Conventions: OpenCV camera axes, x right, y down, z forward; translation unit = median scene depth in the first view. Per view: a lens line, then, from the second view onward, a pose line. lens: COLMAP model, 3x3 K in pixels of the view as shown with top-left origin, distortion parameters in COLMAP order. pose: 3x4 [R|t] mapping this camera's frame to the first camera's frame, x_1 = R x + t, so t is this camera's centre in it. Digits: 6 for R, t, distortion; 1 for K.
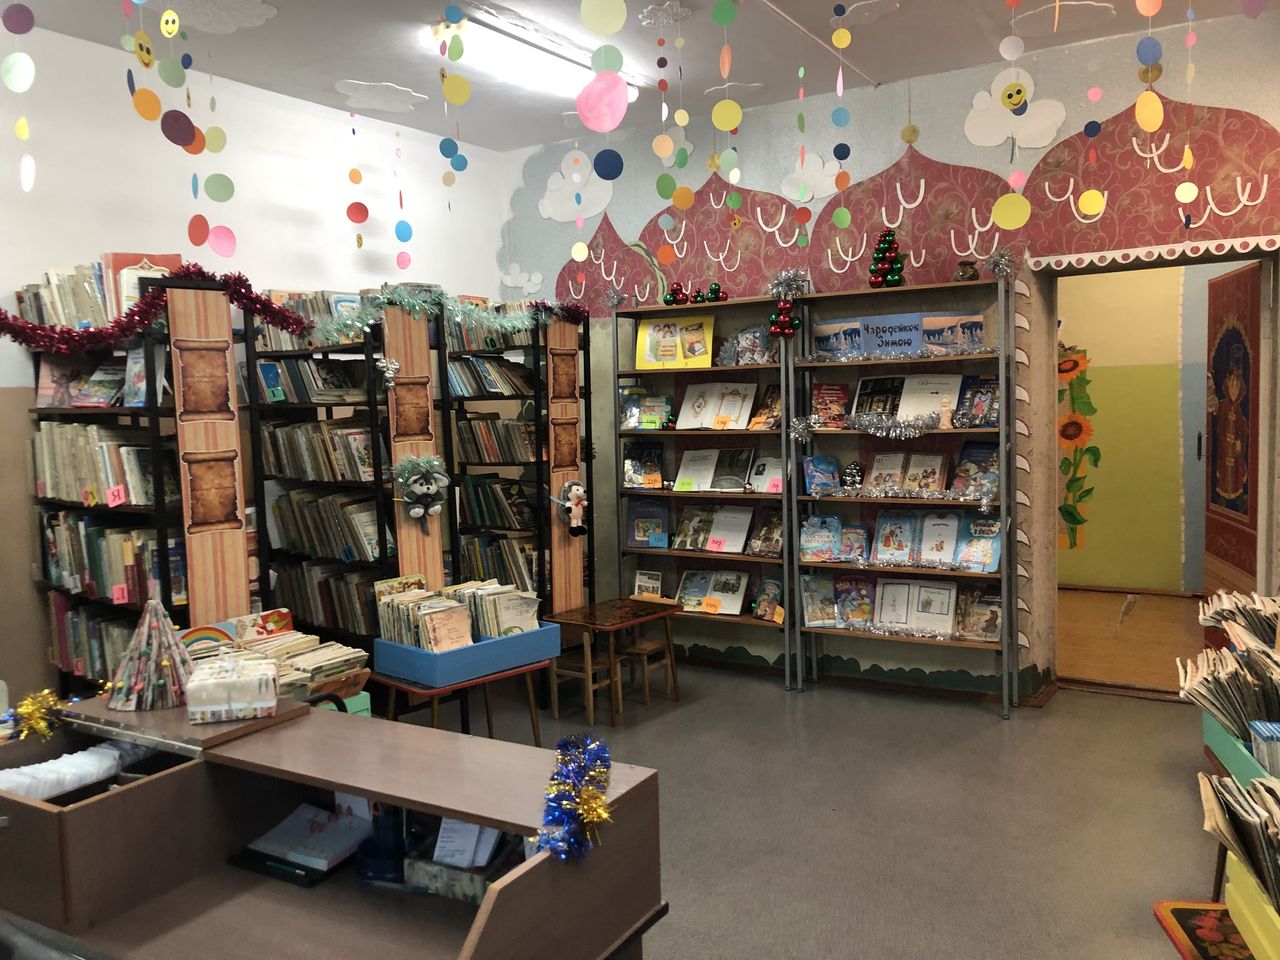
lens RADIAL K [[1055.5, 0, 638.8], [0, 1055.5, 478.9], [0, 0, 1]] dist [0.000404, 0.000867]
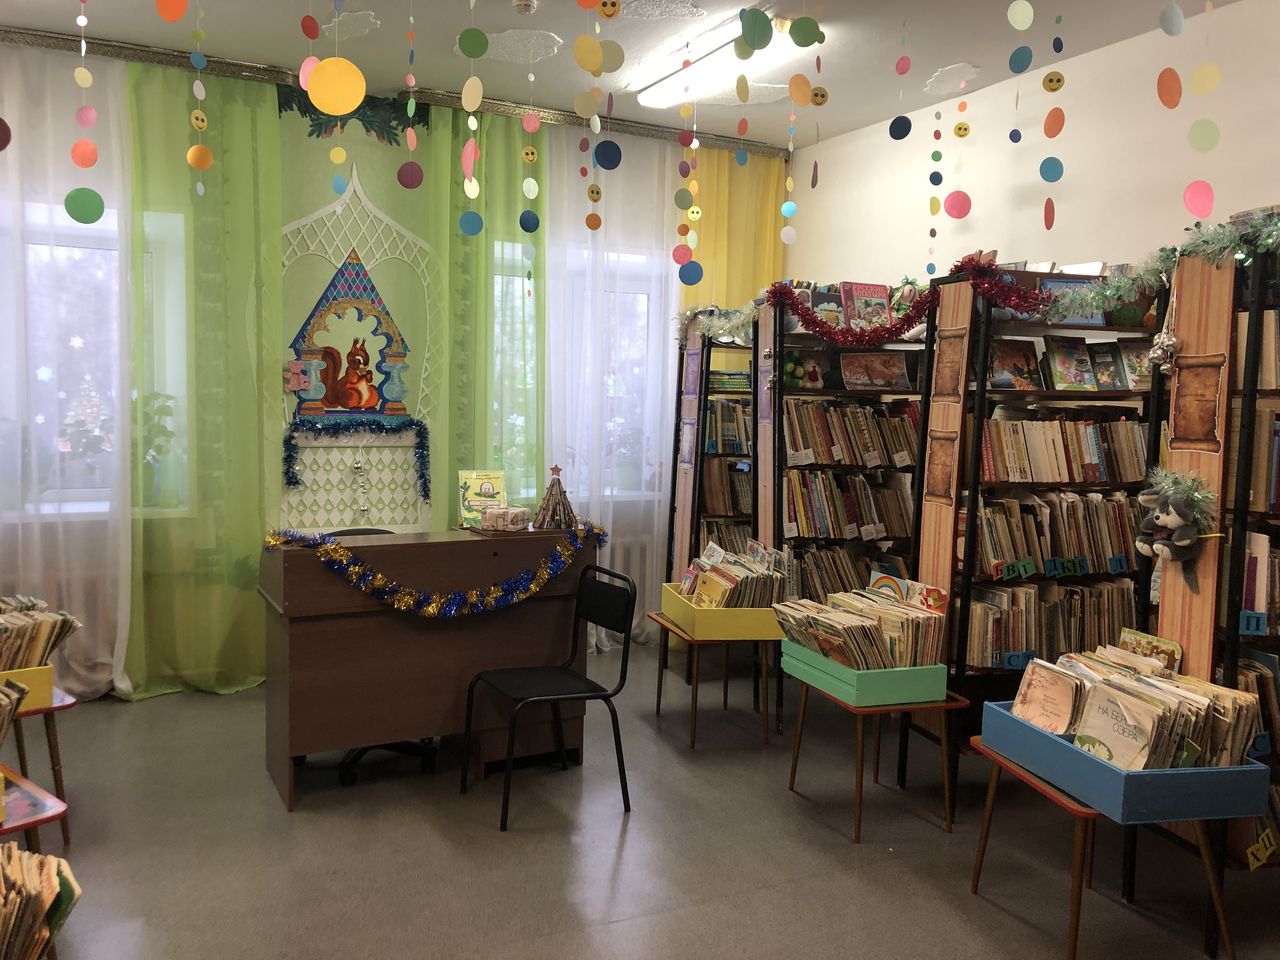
lens RADIAL K [[1055.5, 0, 637.9], [0, 1055.5, 482.2], [0, 0, 1]] dist [0.000404, 0.000867]
pose [[-0.521161, 0.086545, -0.849059, 0.559924], [-0.079489, 0.985599, 0.149254, -0.089753], [0.849748, 0.145276, -0.506777, 1.054859]]
